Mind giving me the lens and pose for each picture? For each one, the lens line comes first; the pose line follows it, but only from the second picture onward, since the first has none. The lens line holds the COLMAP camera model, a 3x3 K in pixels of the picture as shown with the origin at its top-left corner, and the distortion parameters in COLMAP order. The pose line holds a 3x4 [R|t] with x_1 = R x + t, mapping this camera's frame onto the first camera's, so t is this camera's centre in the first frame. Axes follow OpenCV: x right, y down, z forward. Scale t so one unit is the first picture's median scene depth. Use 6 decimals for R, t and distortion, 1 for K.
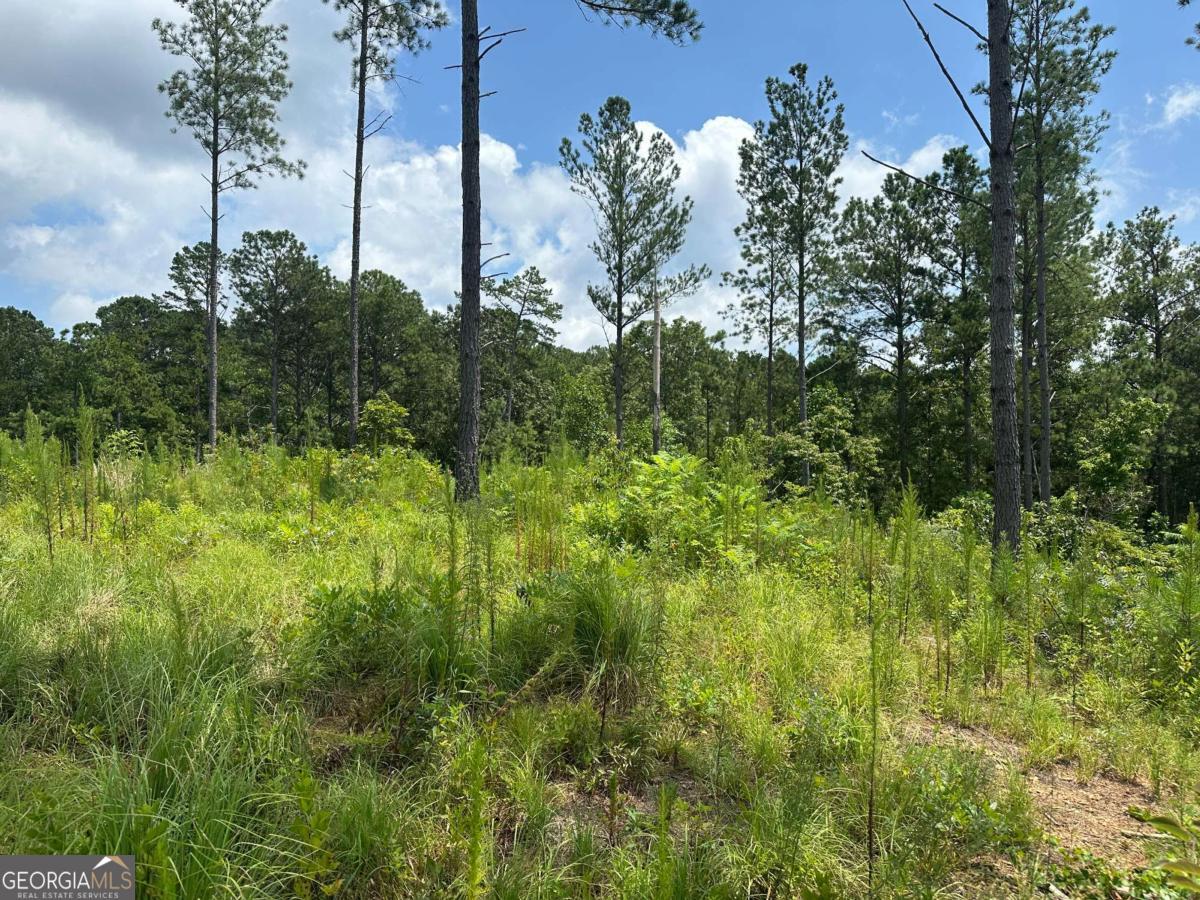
lens RADIAL K [[846.3, 0, 594.8], [0, 846.3, 454.7], [0, 0, 1]] dist [0.042520, -0.048713]
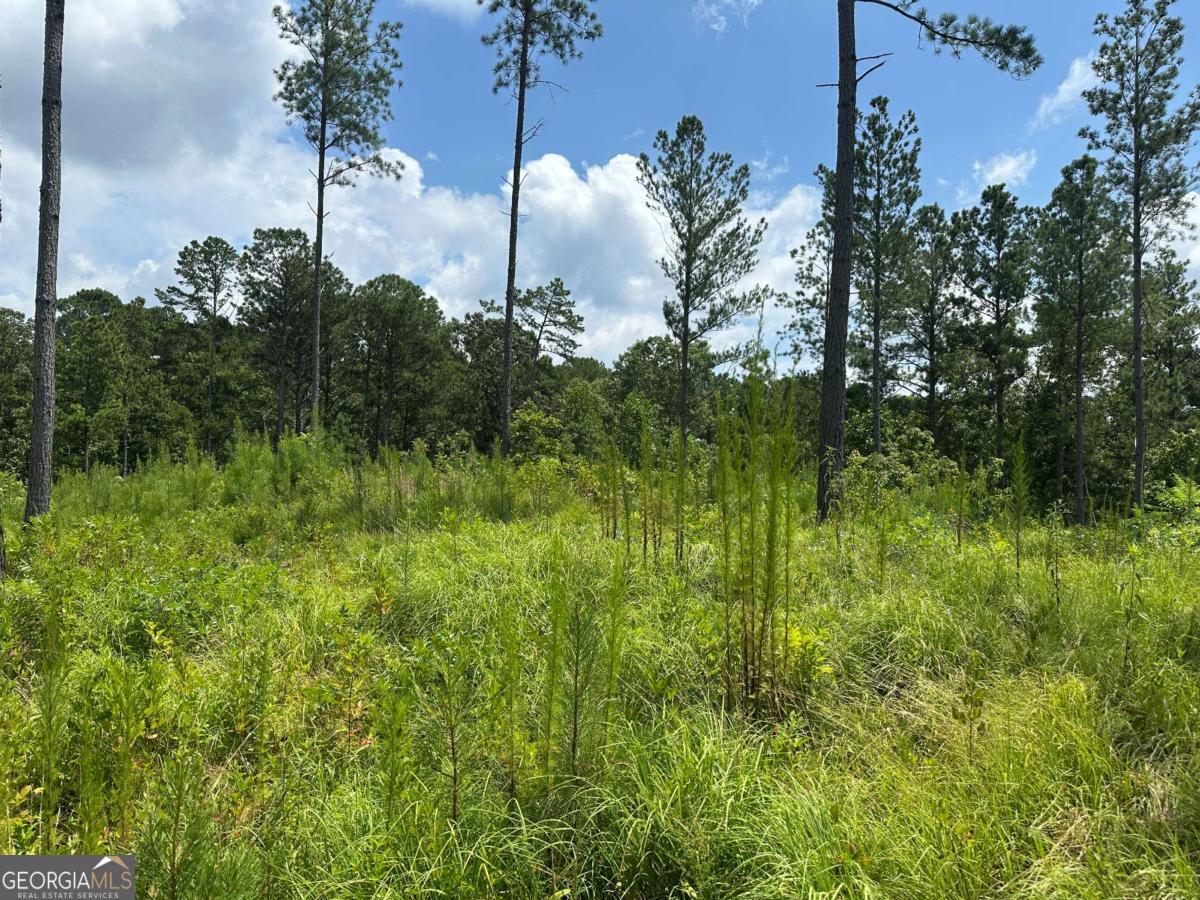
lens RADIAL K [[846.3, 0, 594.8], [0, 846.3, 454.7], [0, 0, 1]] dist [0.042520, -0.048713]
pose [[0.994217, 0.024530, 0.104550, -0.174420], [-0.022940, 0.999603, -0.016381, 0.001398], [-0.104911, 0.013888, 0.994385, 0.009512]]
